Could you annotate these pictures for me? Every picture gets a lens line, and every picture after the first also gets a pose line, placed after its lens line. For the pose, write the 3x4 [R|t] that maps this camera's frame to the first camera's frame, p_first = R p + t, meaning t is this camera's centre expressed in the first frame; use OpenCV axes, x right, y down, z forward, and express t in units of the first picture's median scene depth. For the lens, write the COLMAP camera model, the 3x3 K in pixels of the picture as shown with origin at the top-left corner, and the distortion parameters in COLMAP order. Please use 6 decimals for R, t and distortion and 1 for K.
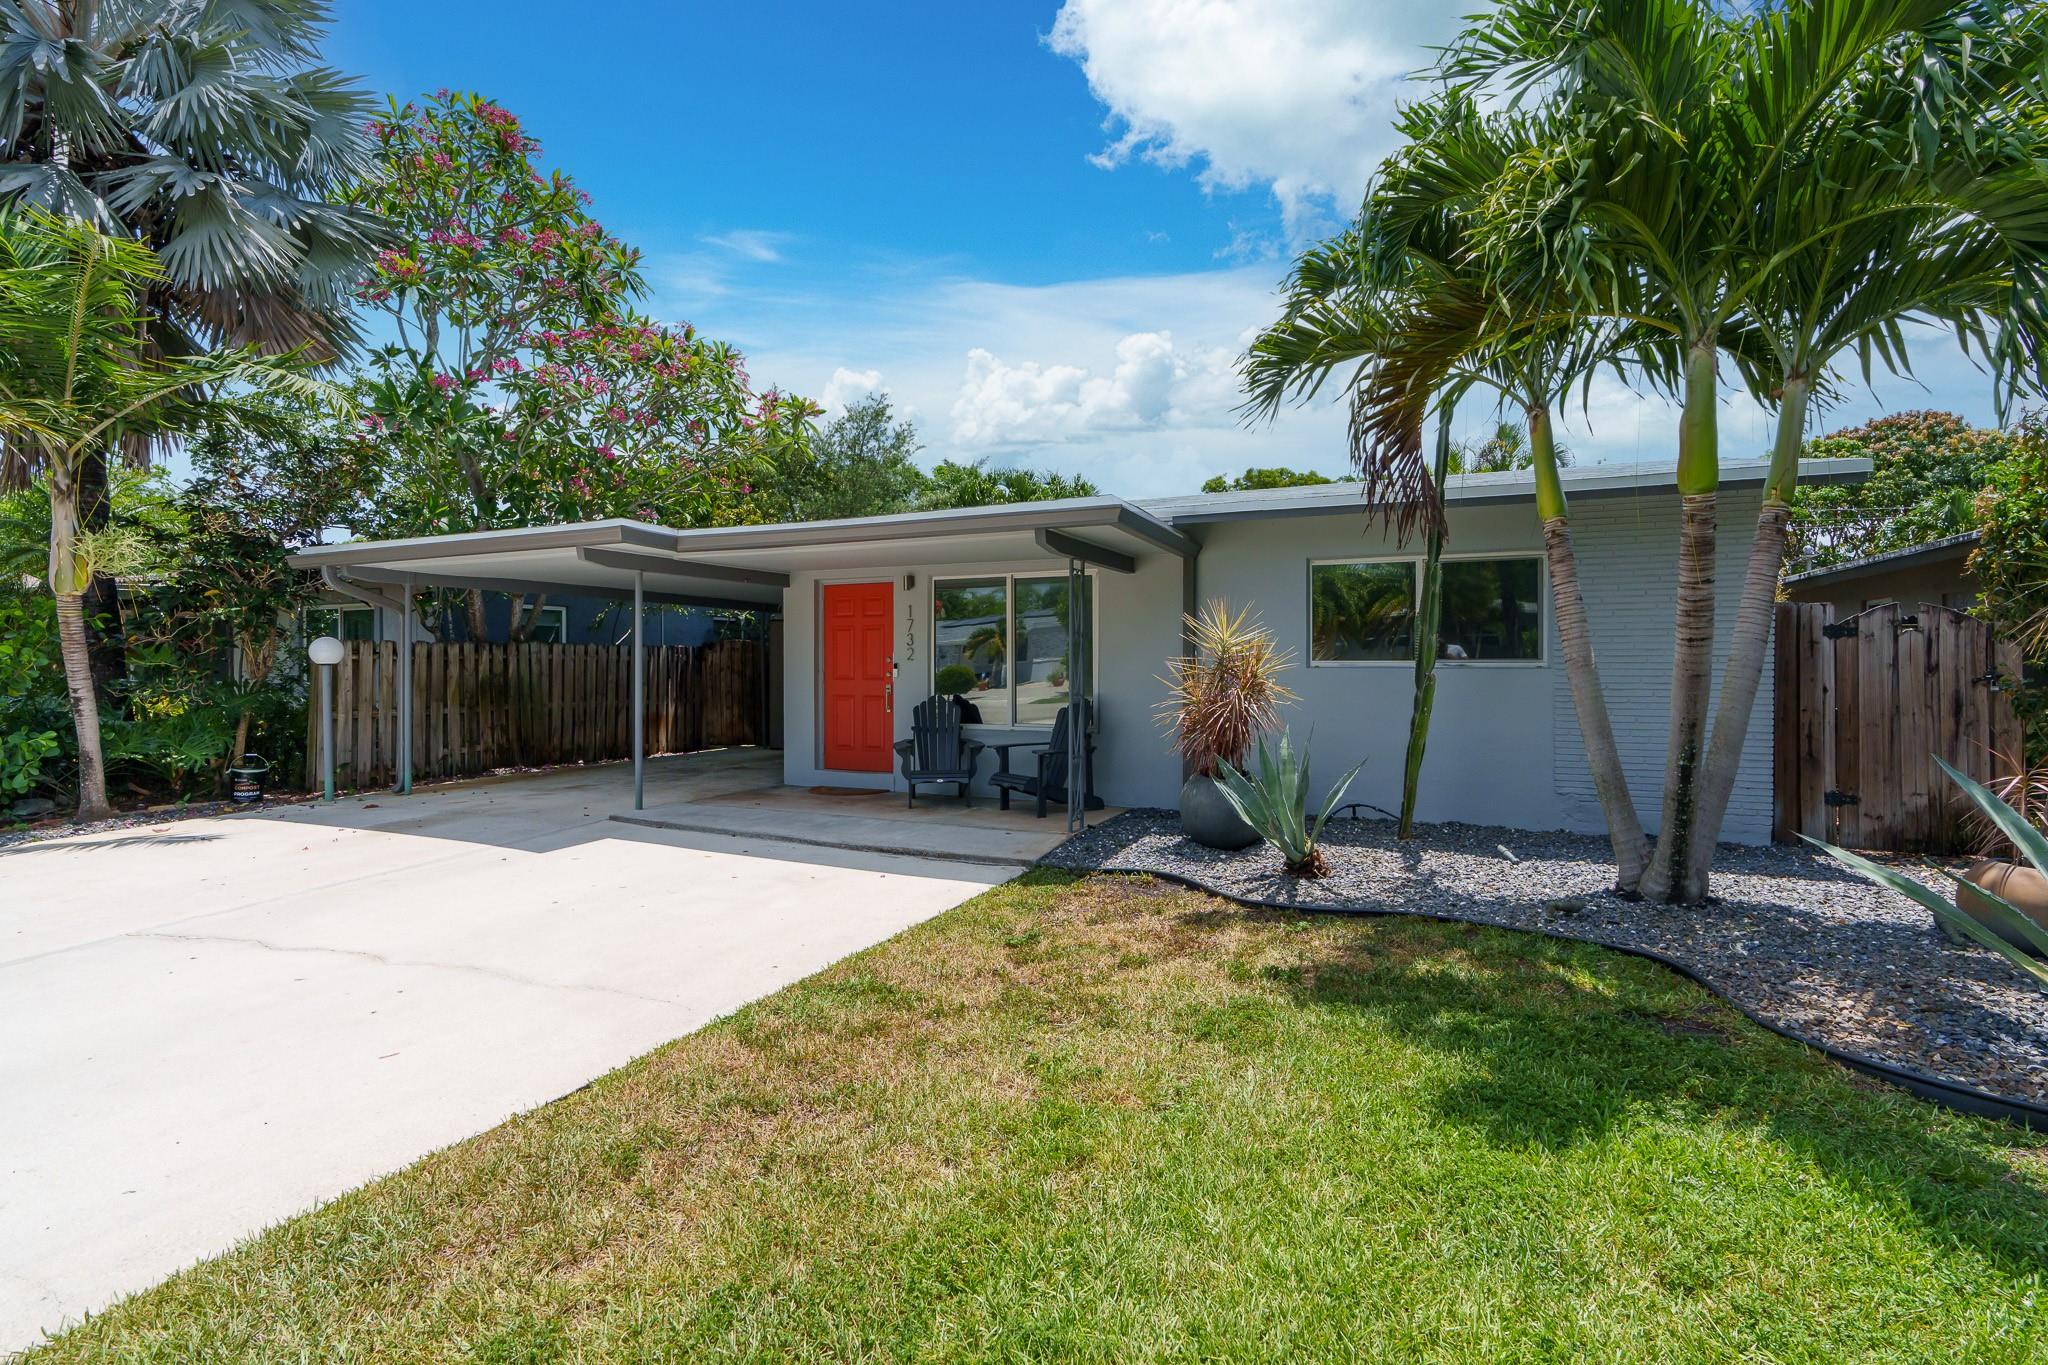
lens RADIAL K [[925.3, 0, 1024.0], [0, 925.3, 682.5], [0, 0, 1]] dist [-0.003982, 0.000500]
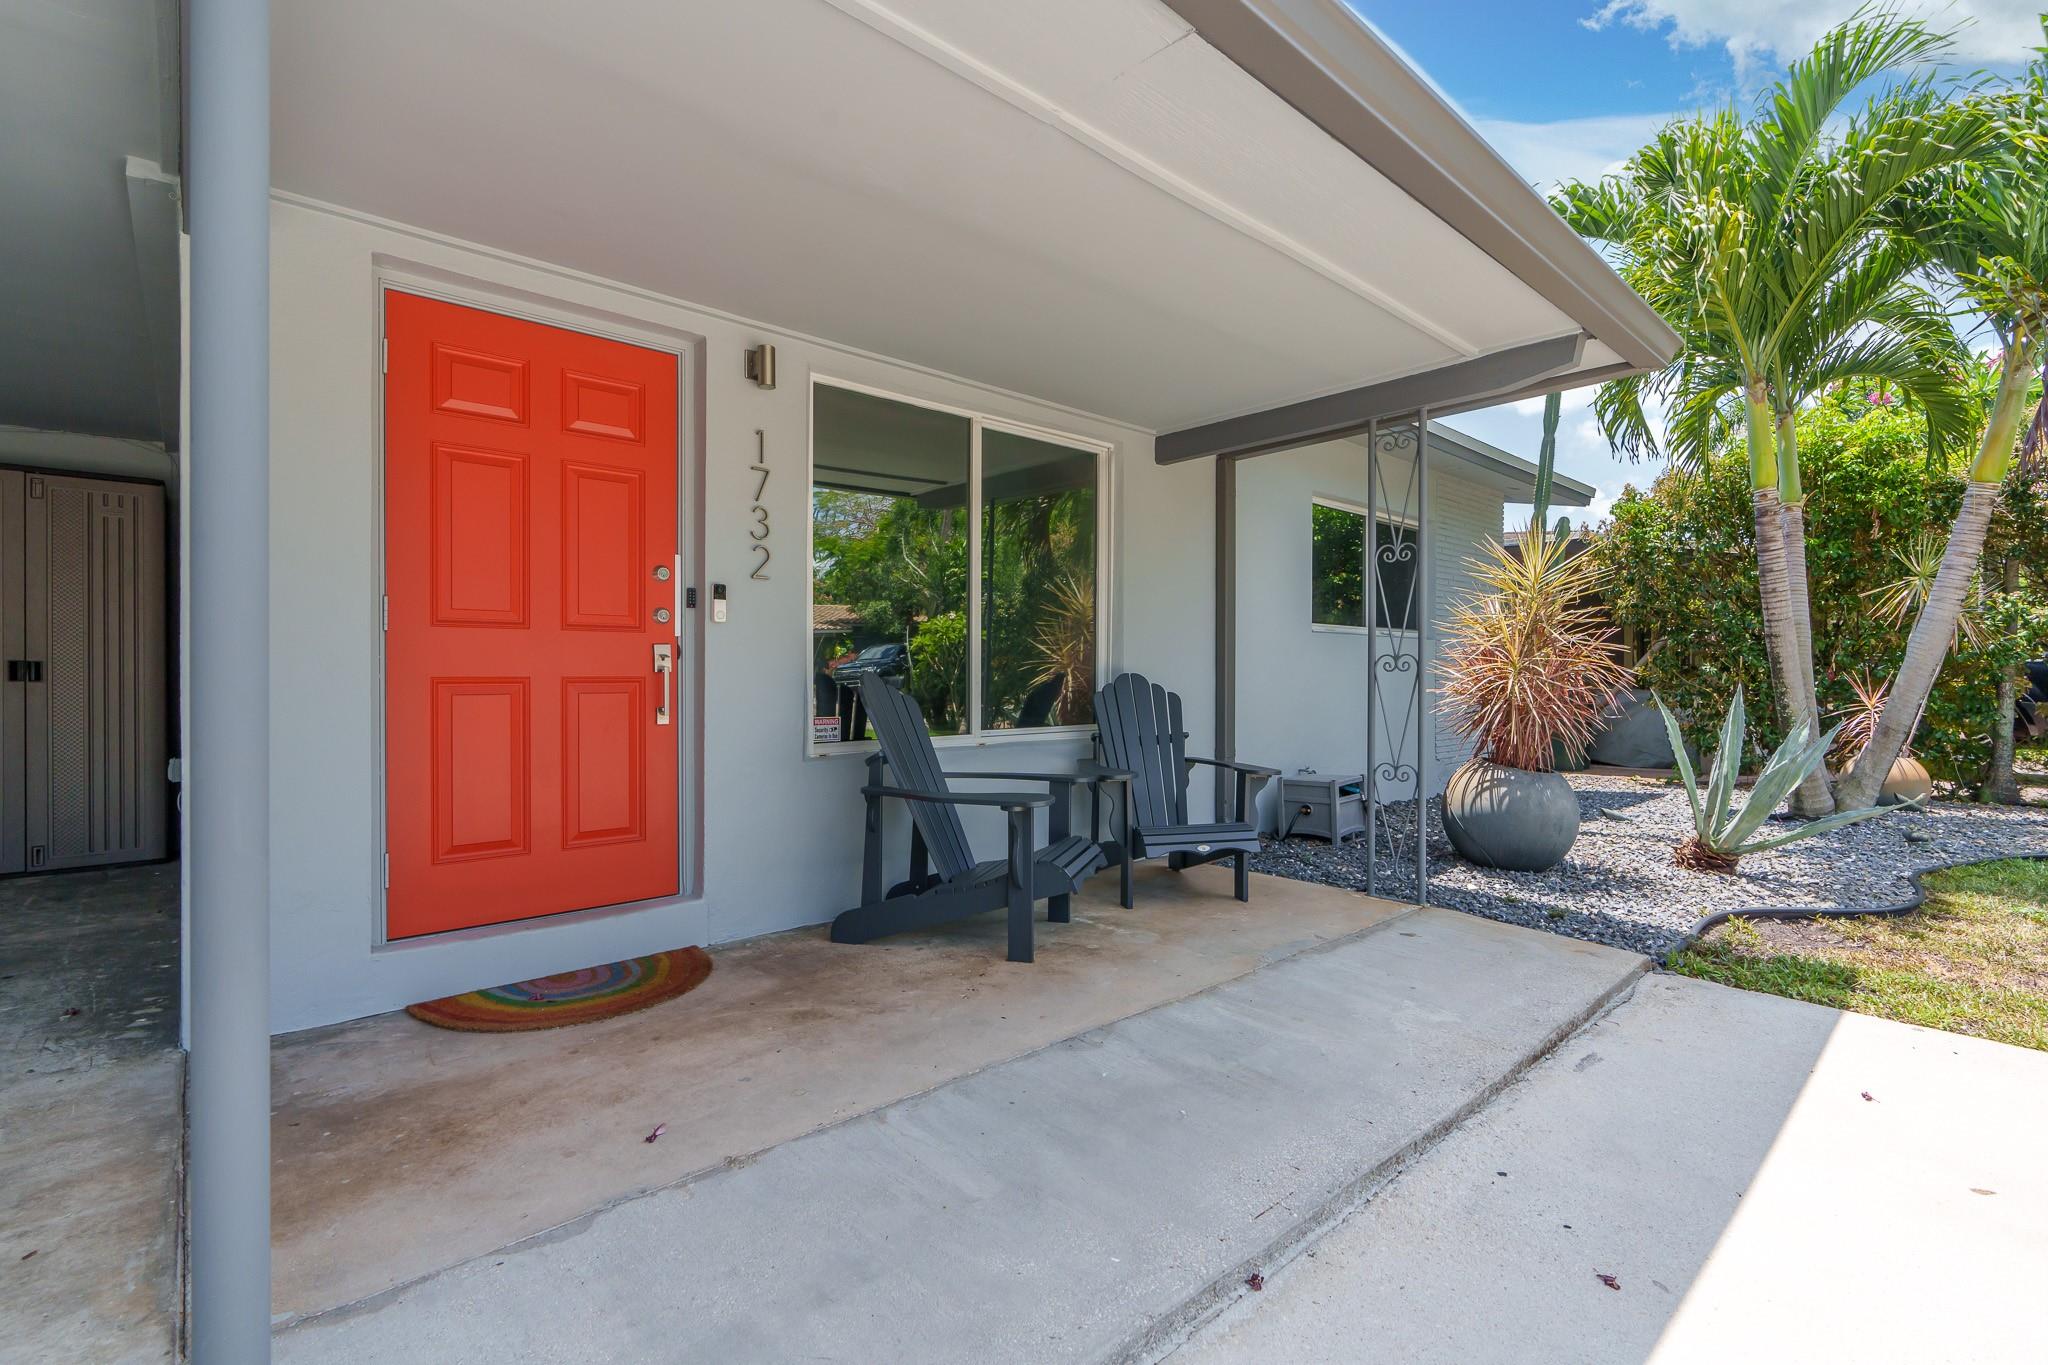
lens RADIAL K [[925.3, 0, 1024.0], [0, 925.3, 682.5], [0, 0, 1]] dist [-0.003982, 0.000500]
pose [[0.387297, -0.004227, 0.921945, -0.397572], [0.017816, 0.999837, -0.002900, 0.019188], [-0.921783, 0.017549, 0.387309, 0.716417]]
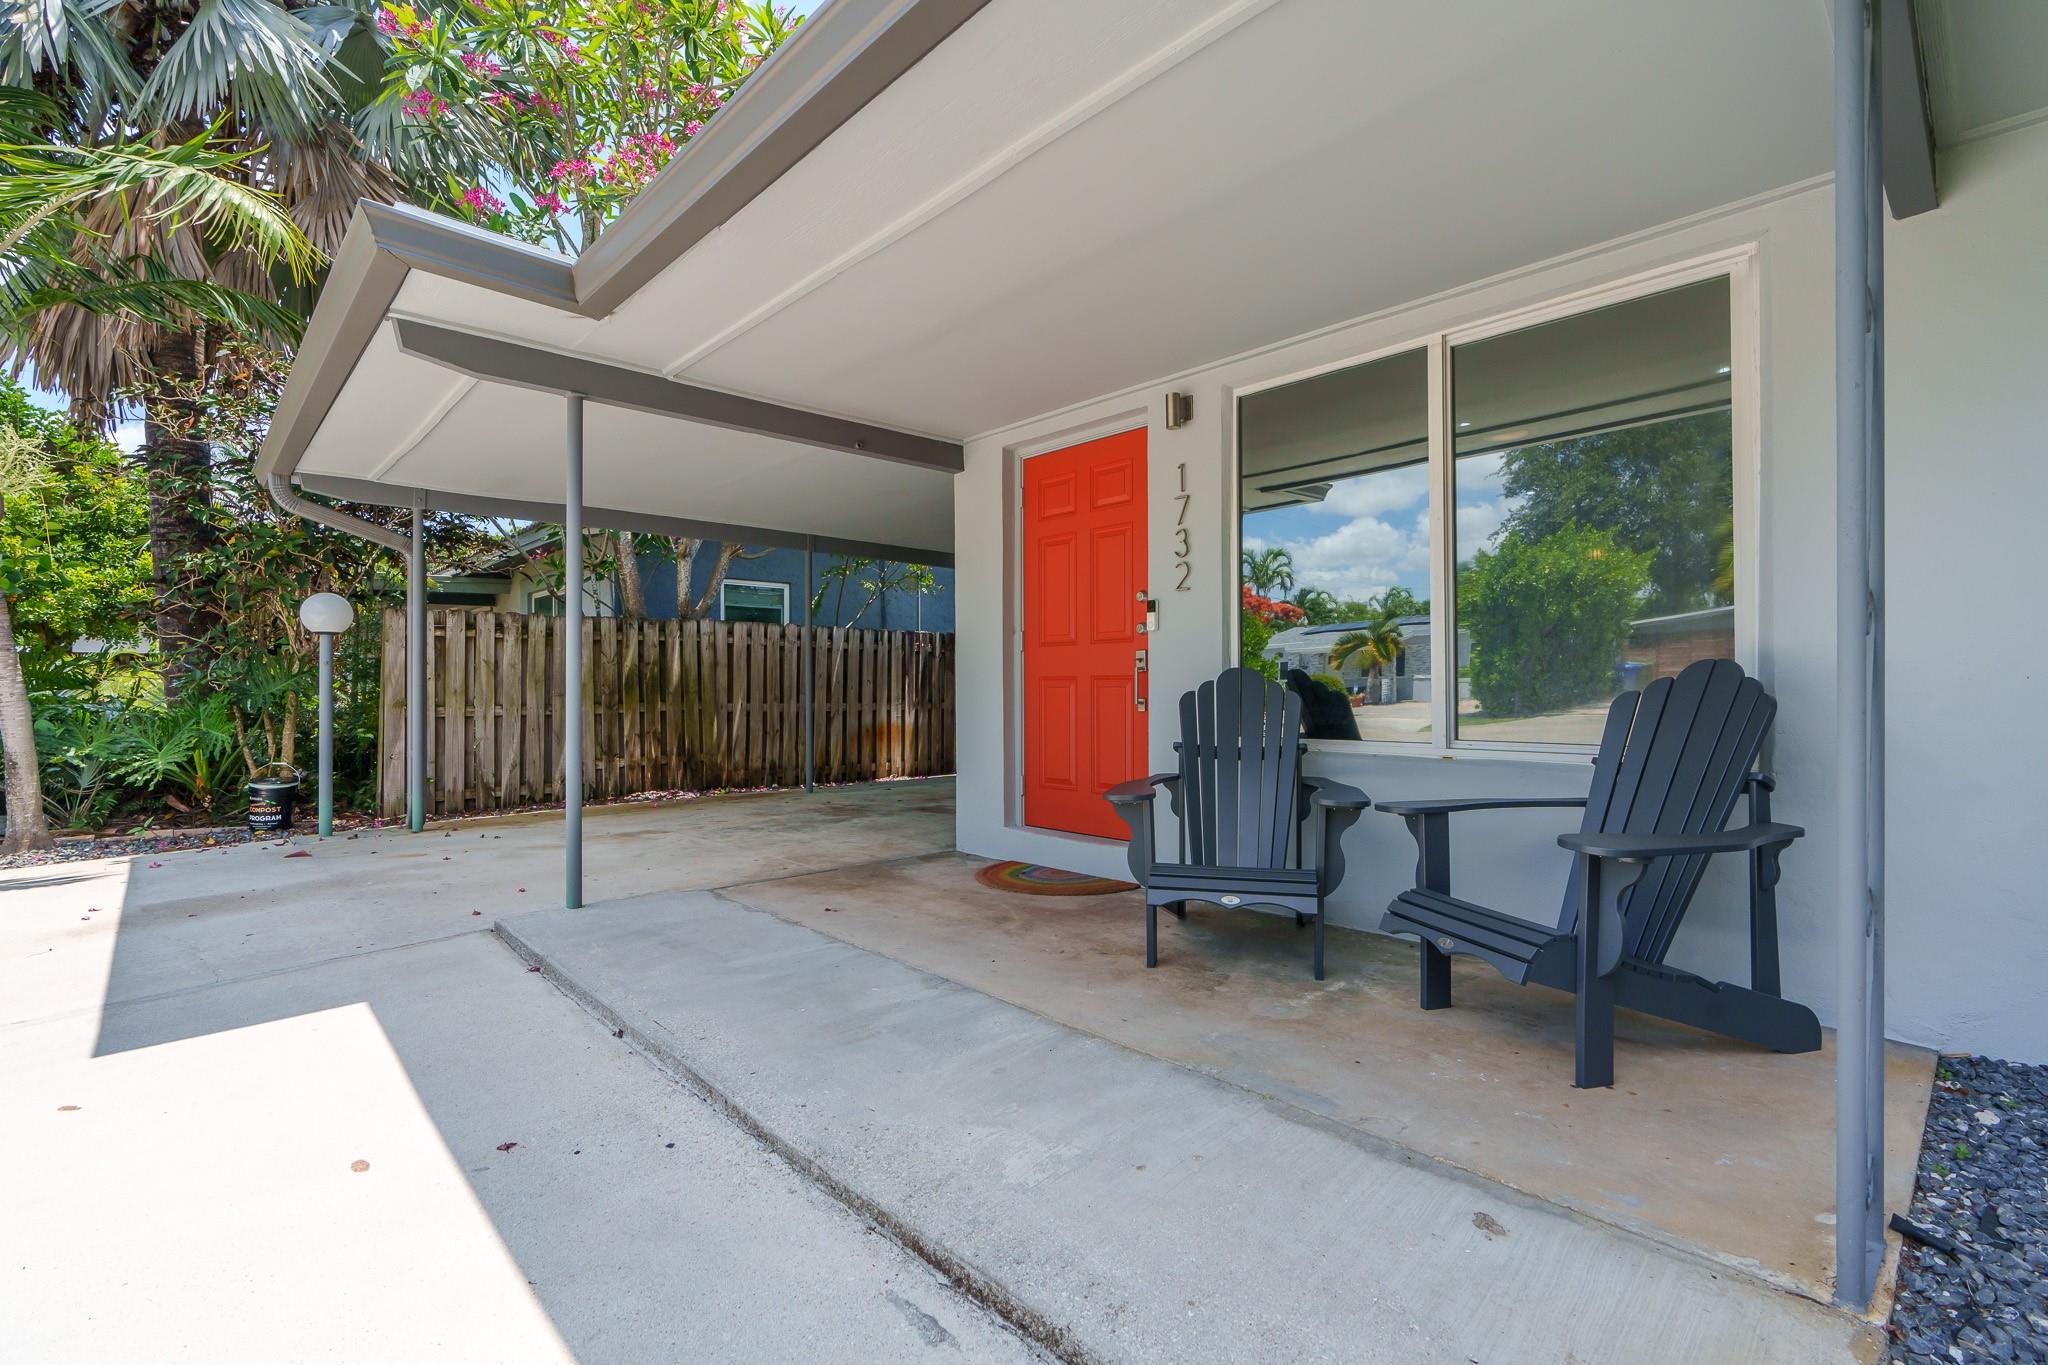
lens RADIAL K [[925.3, 0, 1024.0], [0, 925.3, 682.5], [0, 0, 1]] dist [-0.003982, 0.000500]
pose [[0.926703, -0.003812, -0.375776, -0.026863], [-0.005283, 0.999718, -0.023170, 0.027929], [0.375759, 0.023457, 0.926421, 0.538614]]
